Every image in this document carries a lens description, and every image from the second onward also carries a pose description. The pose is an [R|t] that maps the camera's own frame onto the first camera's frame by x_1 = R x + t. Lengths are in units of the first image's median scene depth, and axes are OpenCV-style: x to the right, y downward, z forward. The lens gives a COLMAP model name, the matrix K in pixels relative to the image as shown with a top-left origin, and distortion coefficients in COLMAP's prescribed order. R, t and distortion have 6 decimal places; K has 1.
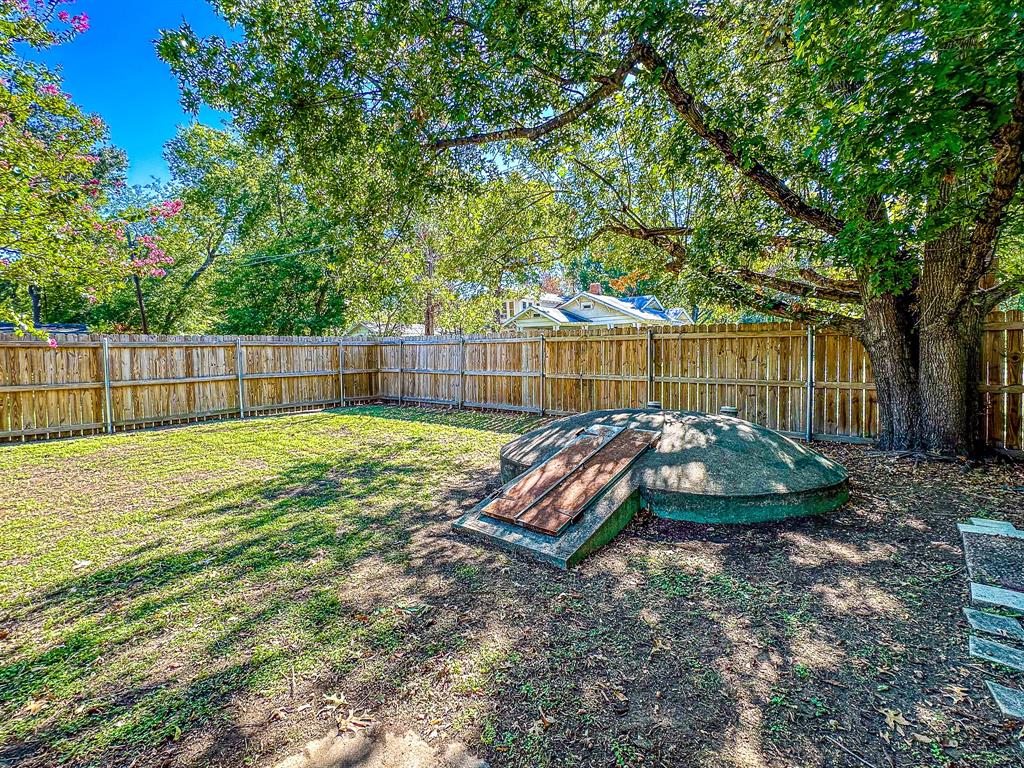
lens RADIAL K [[487.7, 0, 512.0], [0, 487.7, 384.0], [0, 0, 1]] dist [0.000656, 0.000050]
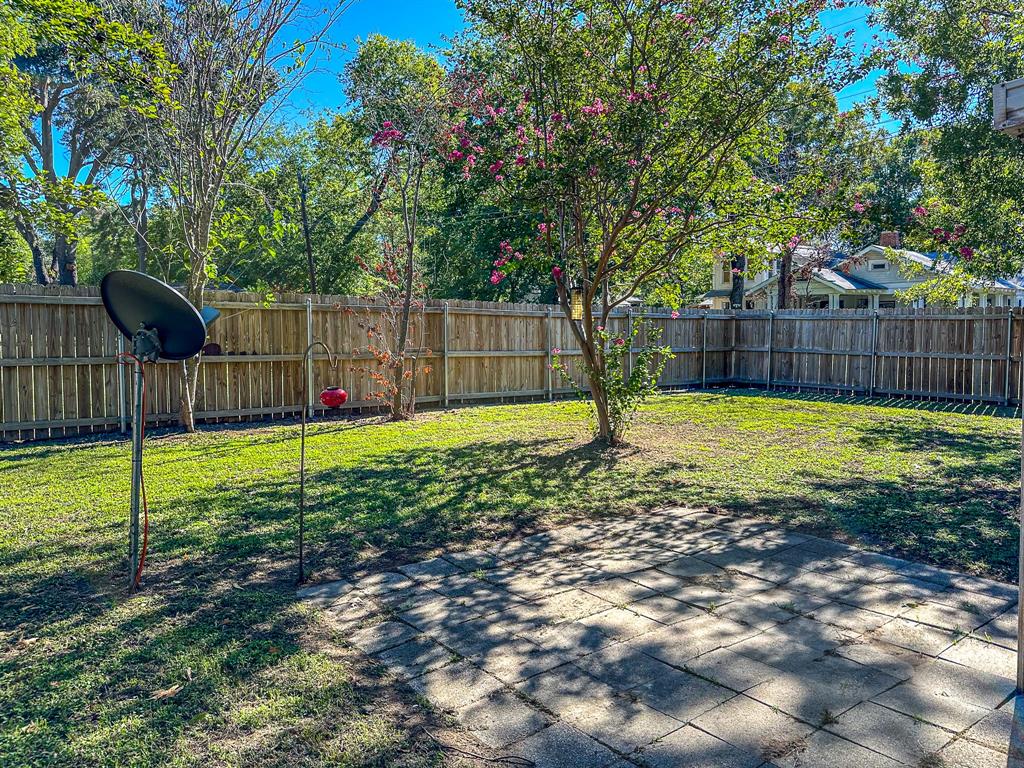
lens RADIAL K [[746.4, 0, 512.0], [0, 746.4, 384.0], [0, 0, 1]] dist [0.046865, -0.061293]
pose [[0.977486, 0.039459, -0.207278, -0.410896], [-0.038178, 0.999219, 0.010177, 0.037812], [0.207518, -0.002034, 0.978229, -0.386582]]
